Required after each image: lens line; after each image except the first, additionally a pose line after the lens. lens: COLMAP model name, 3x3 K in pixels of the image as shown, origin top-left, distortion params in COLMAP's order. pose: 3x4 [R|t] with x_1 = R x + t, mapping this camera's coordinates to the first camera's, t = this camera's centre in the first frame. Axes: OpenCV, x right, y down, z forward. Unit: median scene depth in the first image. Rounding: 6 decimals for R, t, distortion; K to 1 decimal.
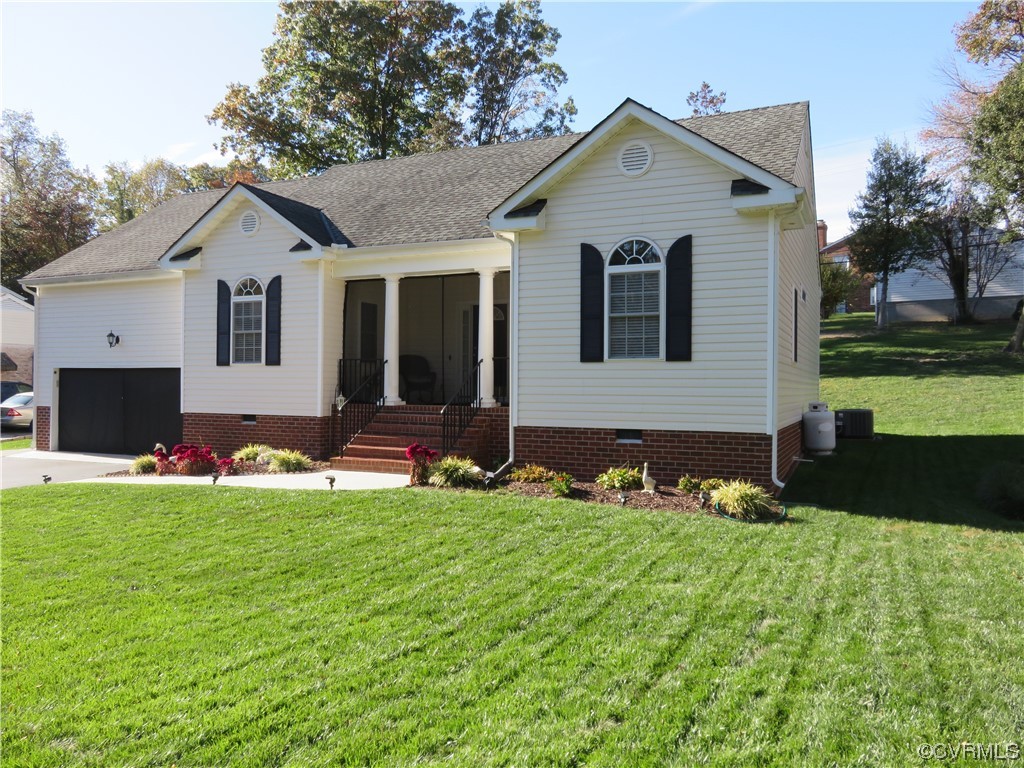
lens RADIAL K [[787.4, 0, 499.1], [0, 787.4, 393.5], [0, 0, 1]] dist [-0.003717, -0.006595]
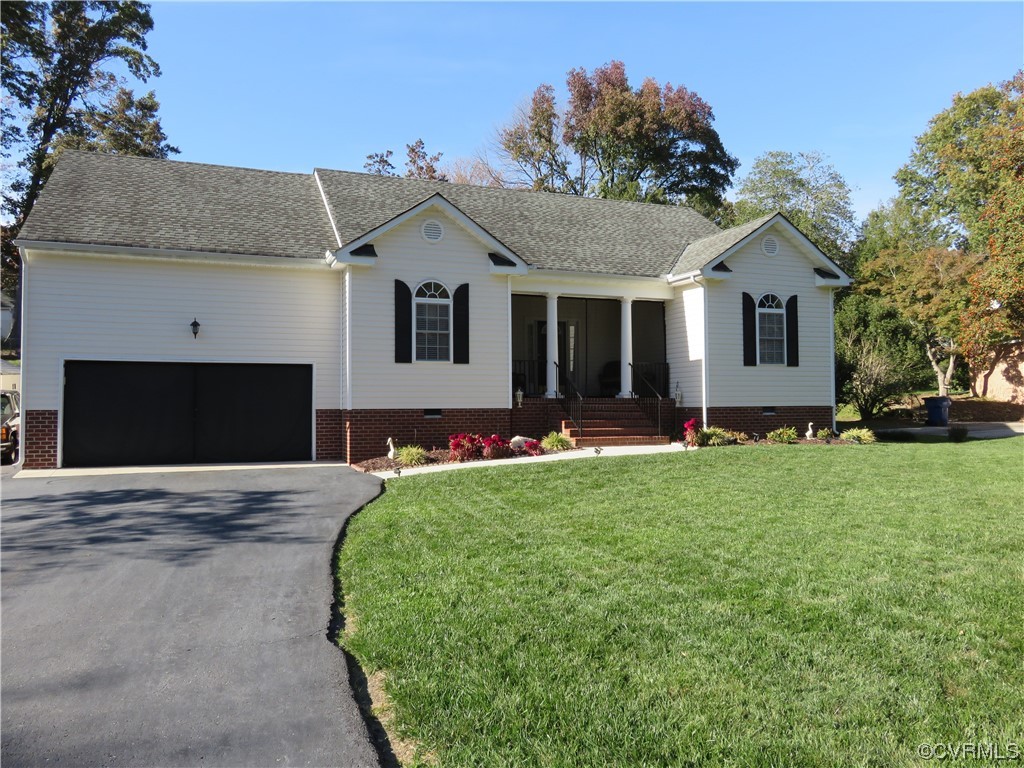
lens RADIAL K [[771.7, 0, 511.1], [0, 771.7, 383.7], [0, 0, 1]] dist [-0.000560, -0.004775]
pose [[0.679167, 0.006224, 0.733958, -1.064943], [0.017000, 0.999562, -0.024206, 0.020850], [-0.733787, 0.028917, 0.678764, 0.217515]]
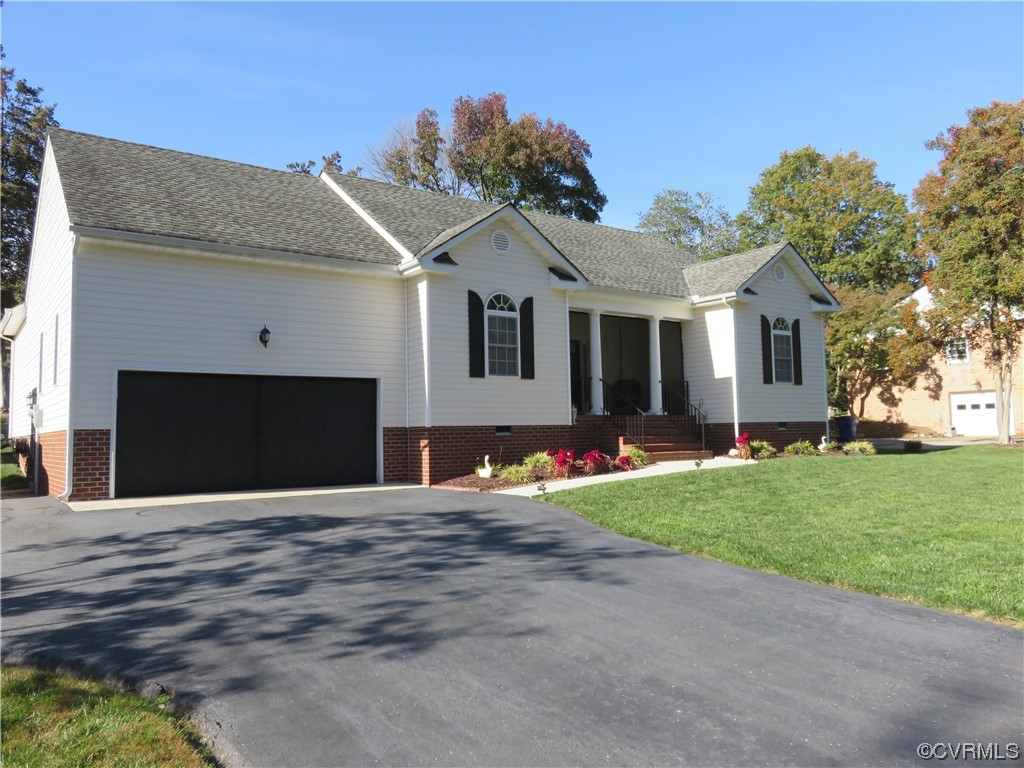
lens RADIAL K [[771.7, 0, 512.5], [0, 771.7, 385.1], [0, 0, 1]] dist [-0.000560, -0.004775]
pose [[0.472813, 0.035074, 0.880464, -1.258187], [0.027612, 0.998127, -0.054589, 0.030521], [-0.880730, 0.050121, 0.470959, 0.536454]]
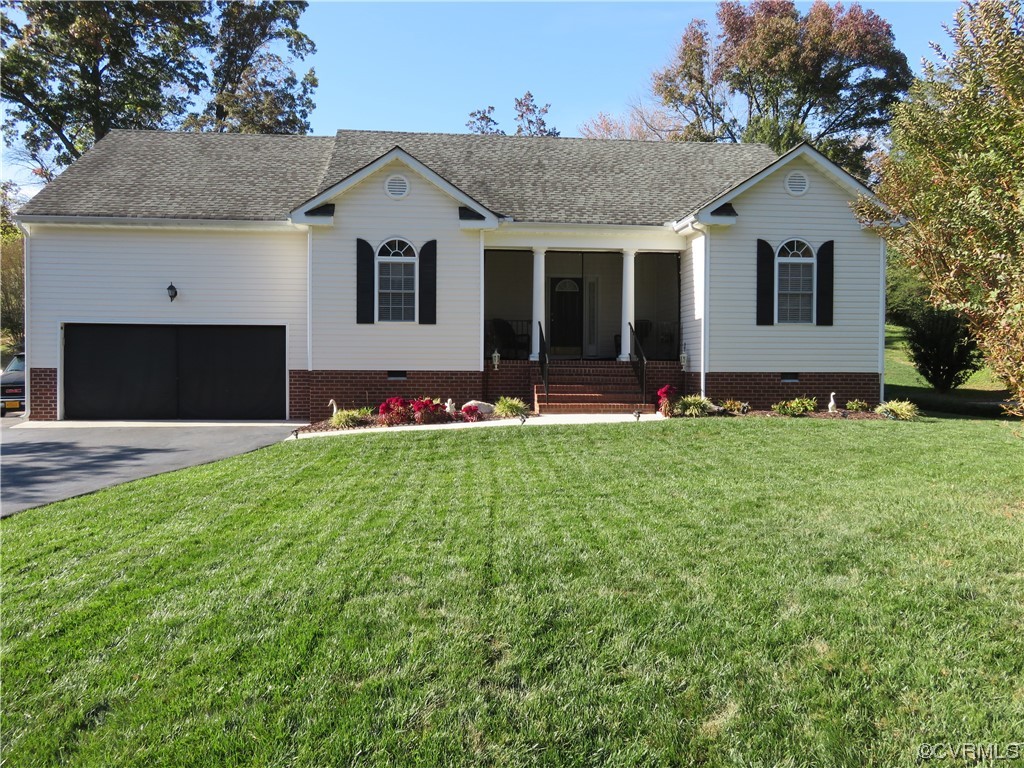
lens RADIAL K [[771.7, 0, 510.6], [0, 771.7, 386.2], [0, 0, 1]] dist [-0.000560, -0.004775]
pose [[0.856527, -0.020264, 0.515704, -0.752520], [0.007377, 0.999607, 0.027027, 0.021660], [-0.516049, -0.019345, 0.856340, 0.044224]]
